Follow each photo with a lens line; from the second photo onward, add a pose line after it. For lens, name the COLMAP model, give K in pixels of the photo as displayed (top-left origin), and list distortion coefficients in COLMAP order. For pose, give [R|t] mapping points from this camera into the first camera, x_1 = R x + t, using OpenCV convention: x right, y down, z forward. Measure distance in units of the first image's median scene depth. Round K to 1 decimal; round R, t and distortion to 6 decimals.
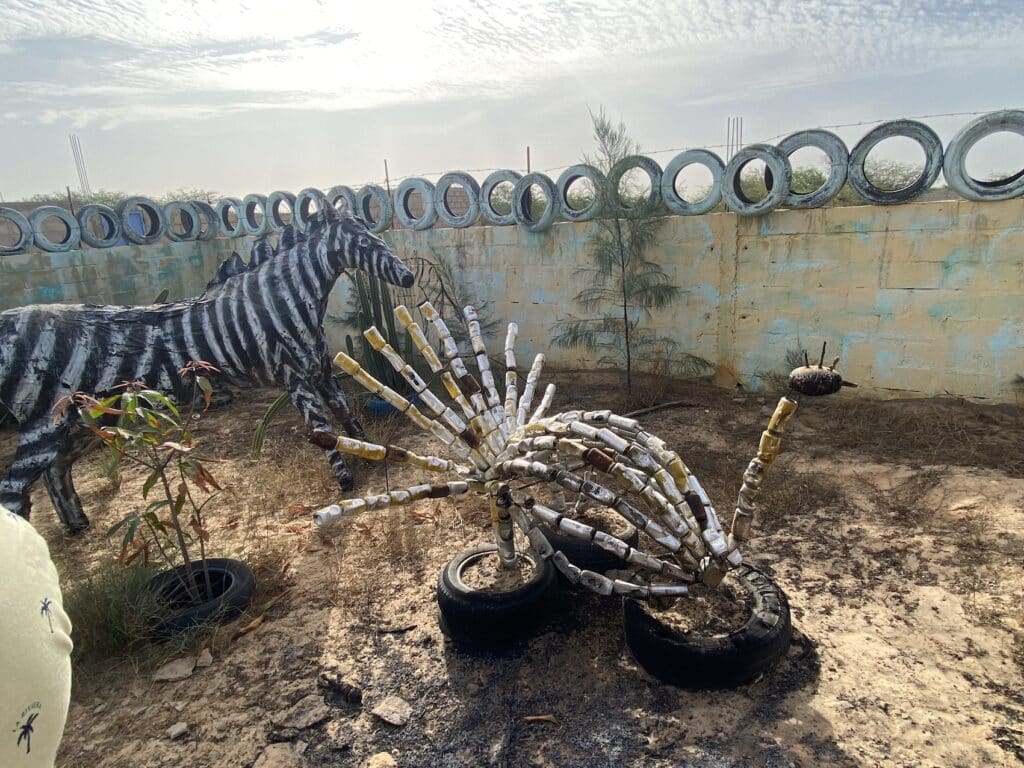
lens RADIAL K [[572.4, 0, 523.8], [0, 572.4, 379.6], [0, 0, 1]] dist [0.057536, -0.060712]
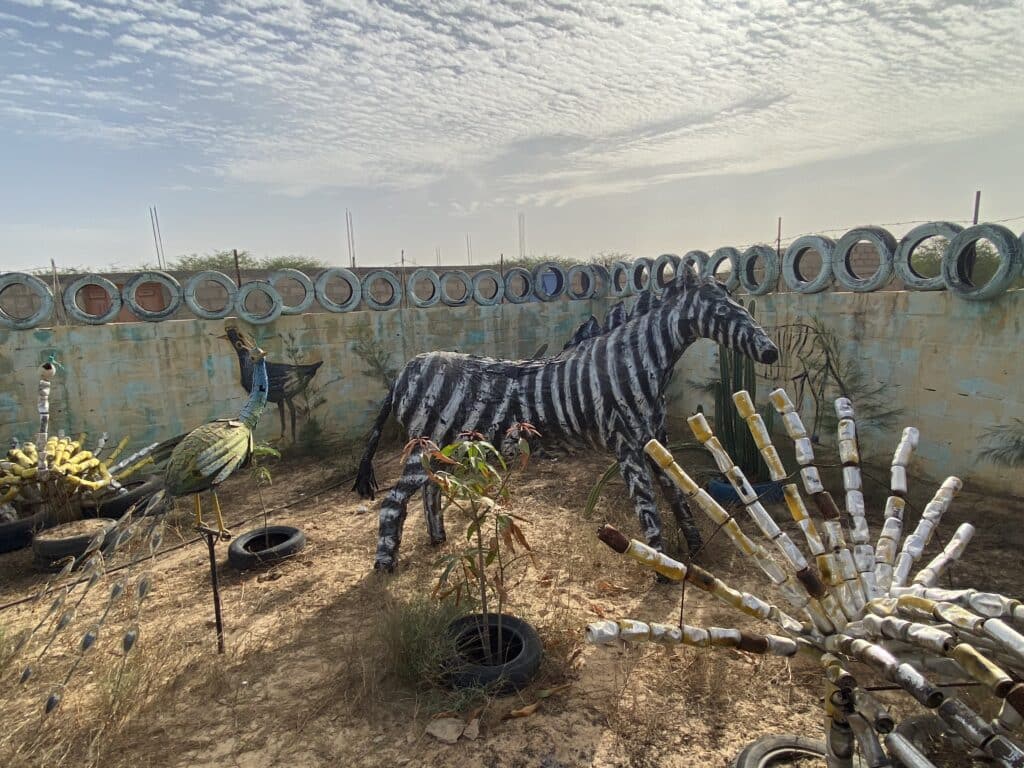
lens RADIAL K [[572.4, 0, 523.8], [0, 572.4, 379.6], [0, 0, 1]] dist [0.057536, -0.060712]
pose [[0.796185, 0.113774, -0.594260, 0.020501], [-0.169673, 0.984737, -0.038794, -0.050434], [0.580776, 0.131717, 0.803337, 0.131686]]
